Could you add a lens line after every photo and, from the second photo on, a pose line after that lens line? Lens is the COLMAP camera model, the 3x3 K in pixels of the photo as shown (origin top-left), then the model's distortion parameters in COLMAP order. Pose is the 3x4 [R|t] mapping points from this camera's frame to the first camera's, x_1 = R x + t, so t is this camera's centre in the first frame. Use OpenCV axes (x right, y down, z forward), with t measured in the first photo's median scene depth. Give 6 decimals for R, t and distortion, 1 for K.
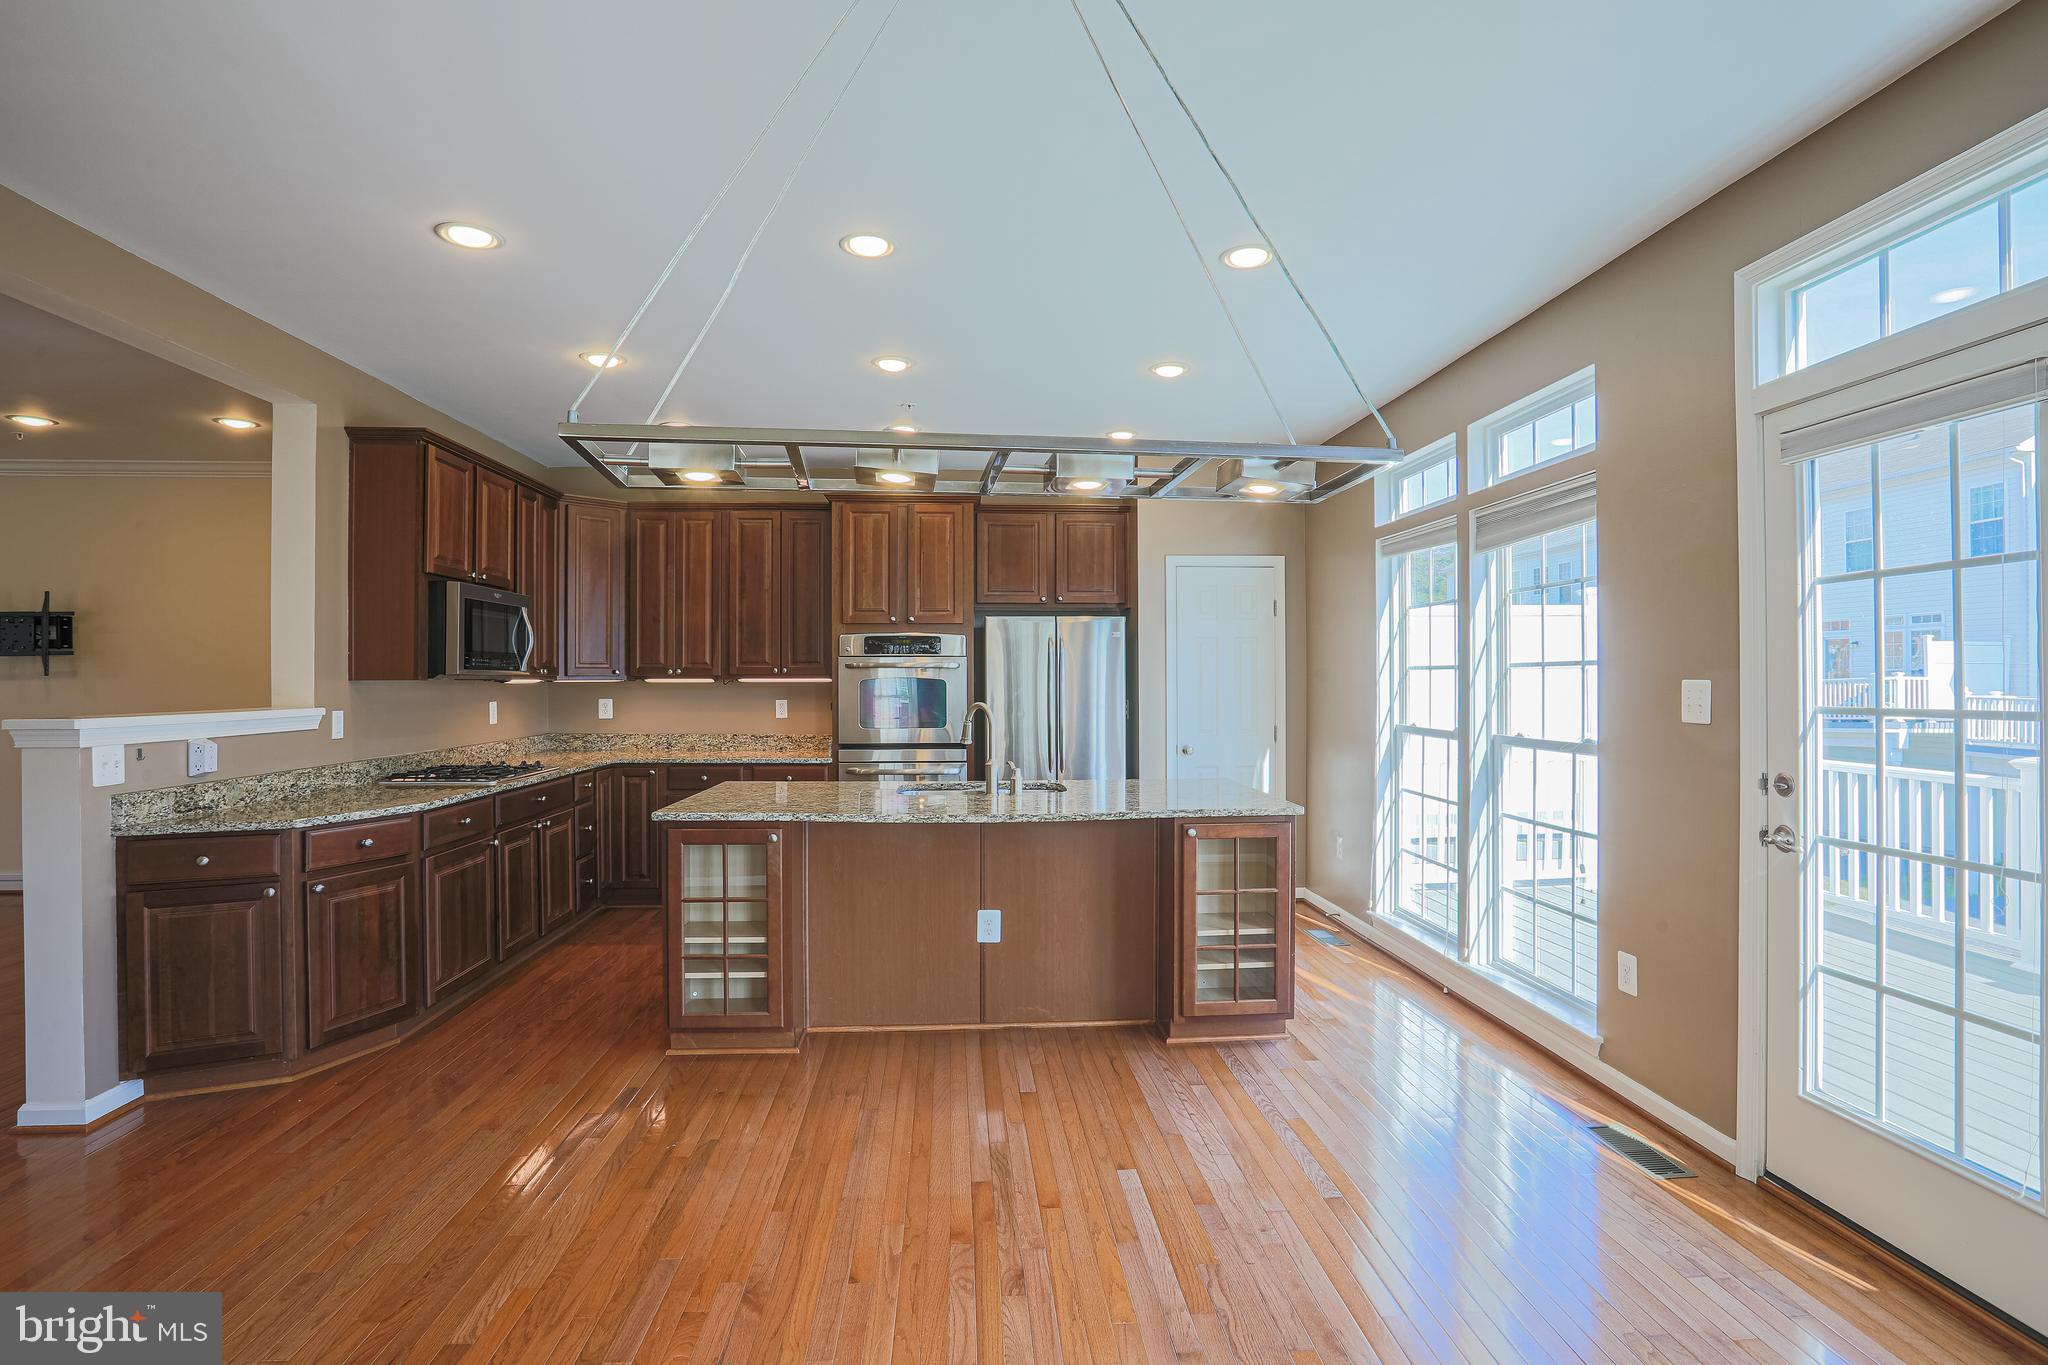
lens RADIAL K [[997.8, 0, 1045.7], [0, 997.8, 676.9], [0, 0, 1]] dist [-0.069504, 0.026911]
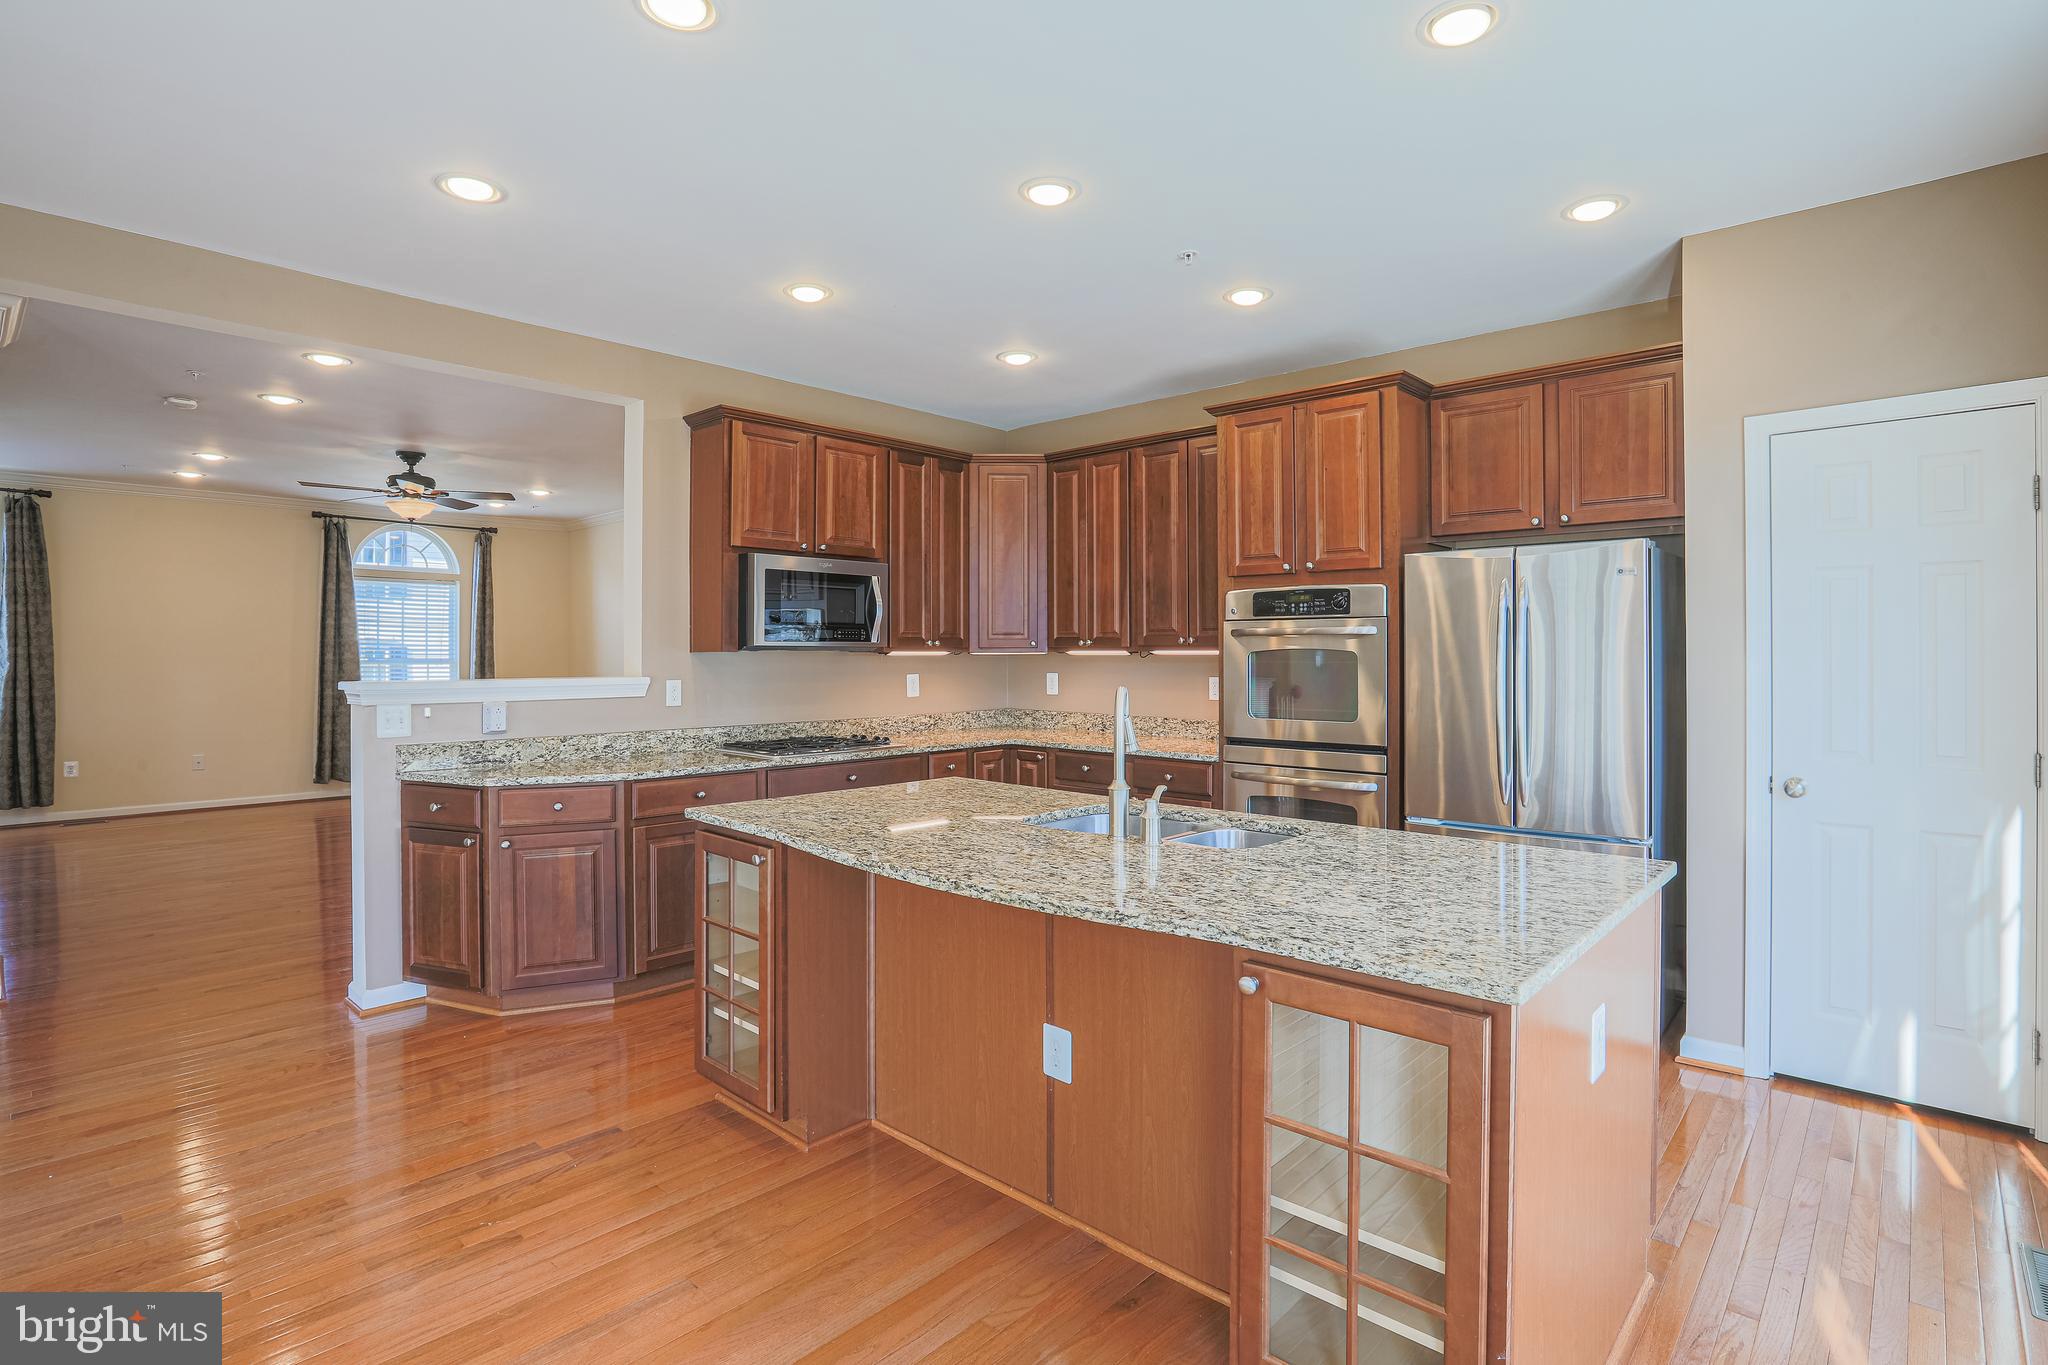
lens RADIAL K [[1011.8, 0, 1034.8], [0, 1011.8, 646.4], [0, 0, 1]] dist [-0.064511, 0.027378]
pose [[0.677002, -0.003882, -0.735971, 0.345233], [0.001283, 0.999991, -0.004094, 0.002450], [0.735980, 0.001827, 0.677000, 0.508160]]
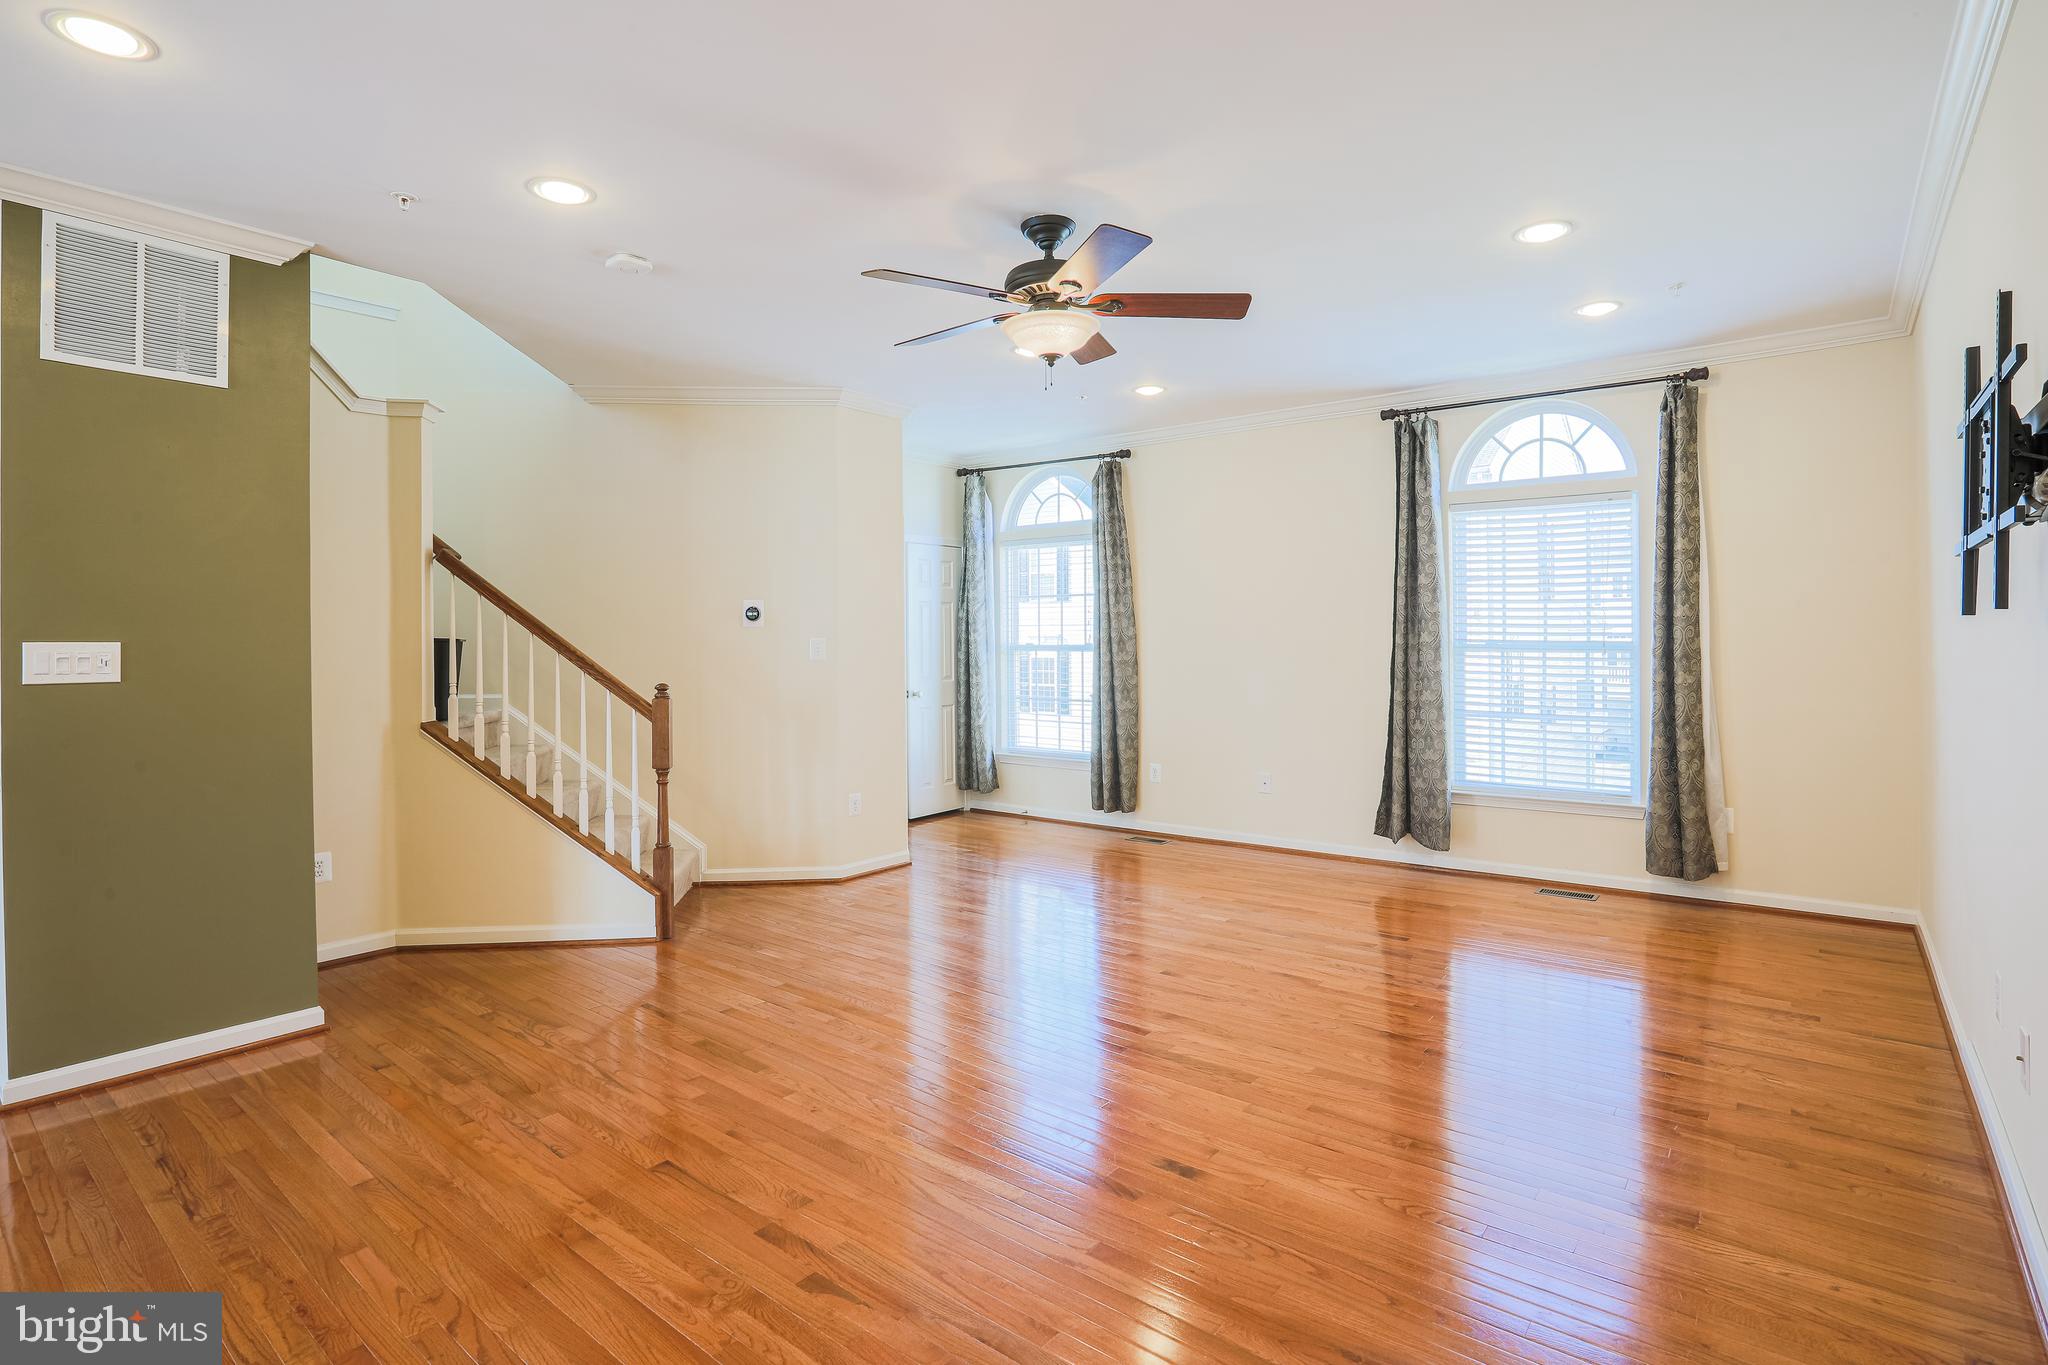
lens RADIAL K [[997.9, 0, 1046.2], [0, 997.9, 663.7], [0, 0, 1]] dist [-0.060090, 0.022991]
pose [[-0.687267, 0.023238, -0.726033, -0.905782], [0.010696, 0.999704, 0.021872, 0.011332], [0.726326, 0.007266, -0.687312, 1.355201]]
